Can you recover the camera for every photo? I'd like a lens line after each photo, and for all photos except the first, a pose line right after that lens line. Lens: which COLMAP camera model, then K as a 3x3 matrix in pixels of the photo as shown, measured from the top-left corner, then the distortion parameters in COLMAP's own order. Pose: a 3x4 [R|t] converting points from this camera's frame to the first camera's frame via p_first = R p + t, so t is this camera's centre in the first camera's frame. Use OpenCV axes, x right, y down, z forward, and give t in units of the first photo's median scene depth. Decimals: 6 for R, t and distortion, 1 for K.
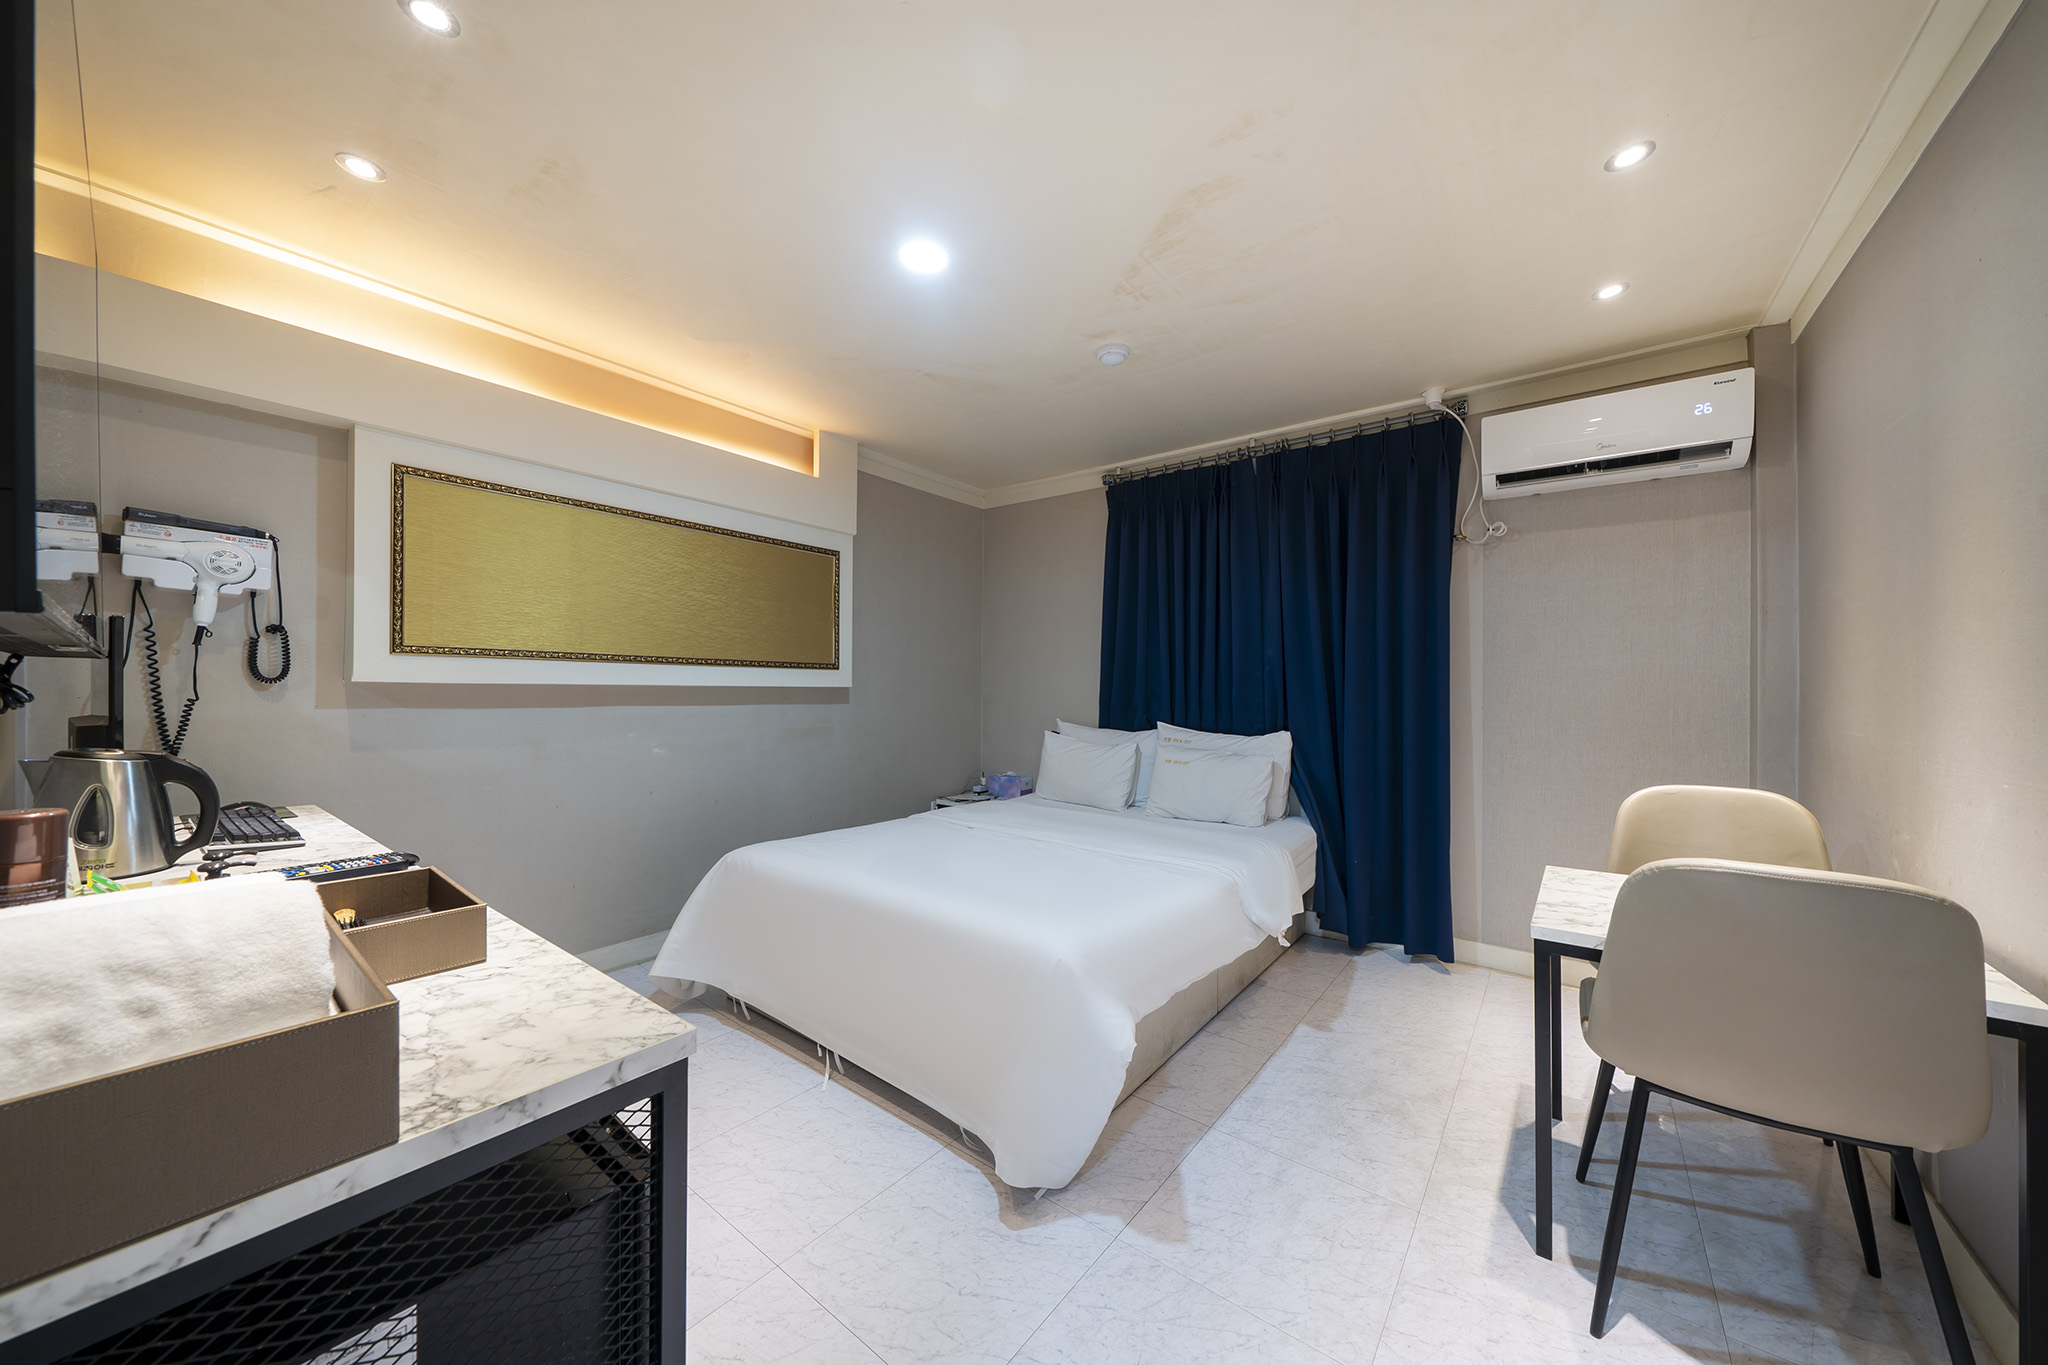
lens RADIAL K [[694.4, 0, 1019.9], [0, 694.4, 687.3], [0, 0, 1]] dist [-0.004256, 0.000016]
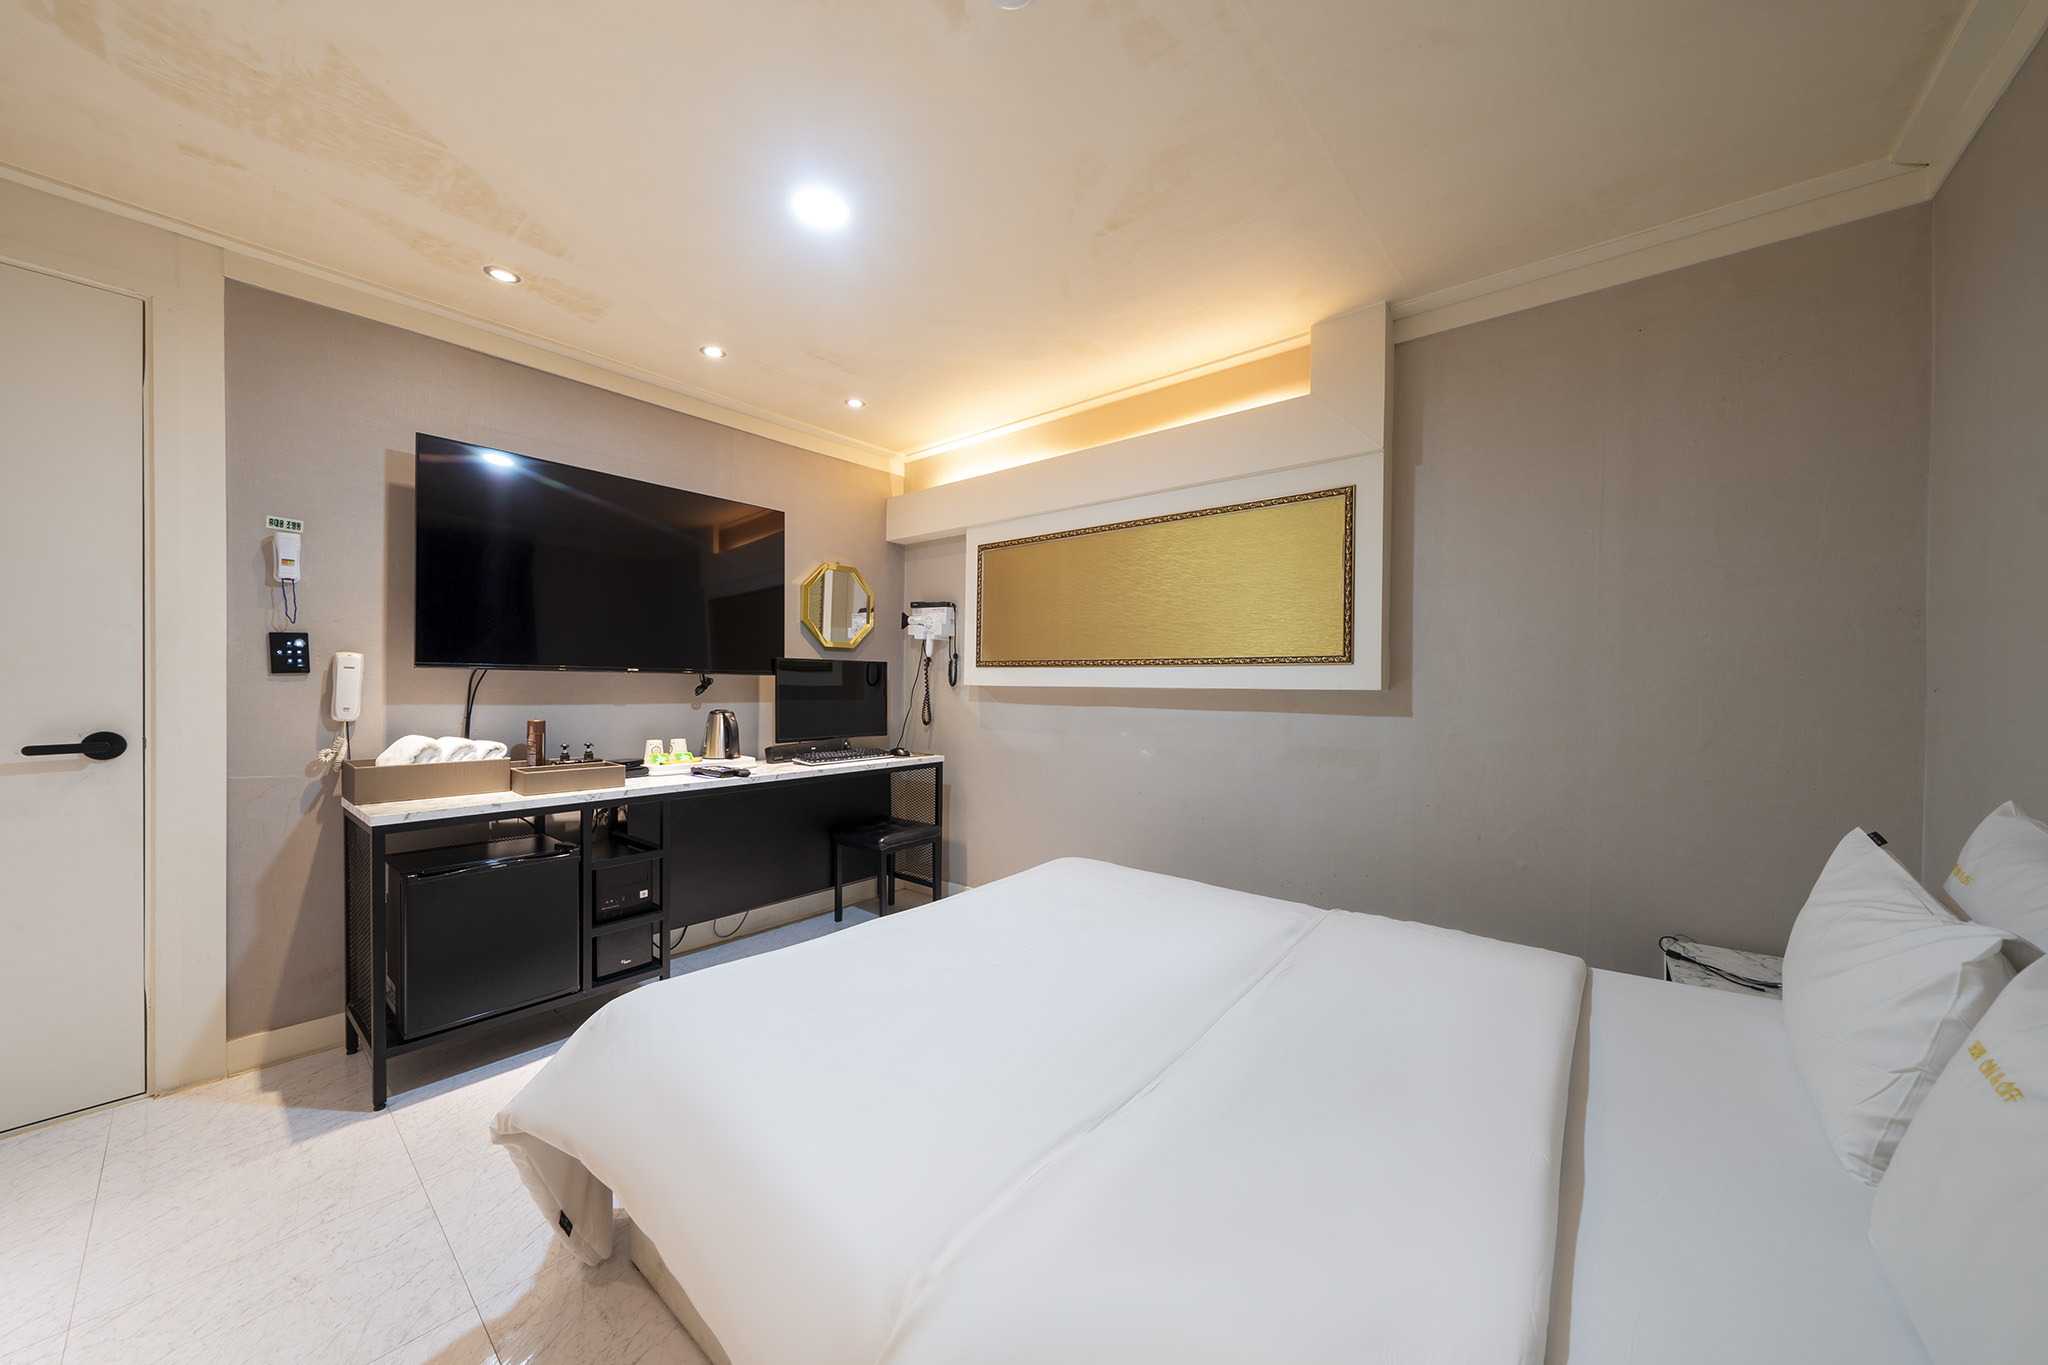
lens RADIAL K [[694.4, 0, 1018.3], [0, 694.4, 690.3], [0, 0, 1]] dist [-0.004256, 0.000016]
pose [[-0.028005, -0.003441, -0.999602, 0.645425], [-0.009332, 0.999951, -0.003180, 0.007737], [0.999564, 0.009239, -0.028036, 1.104667]]
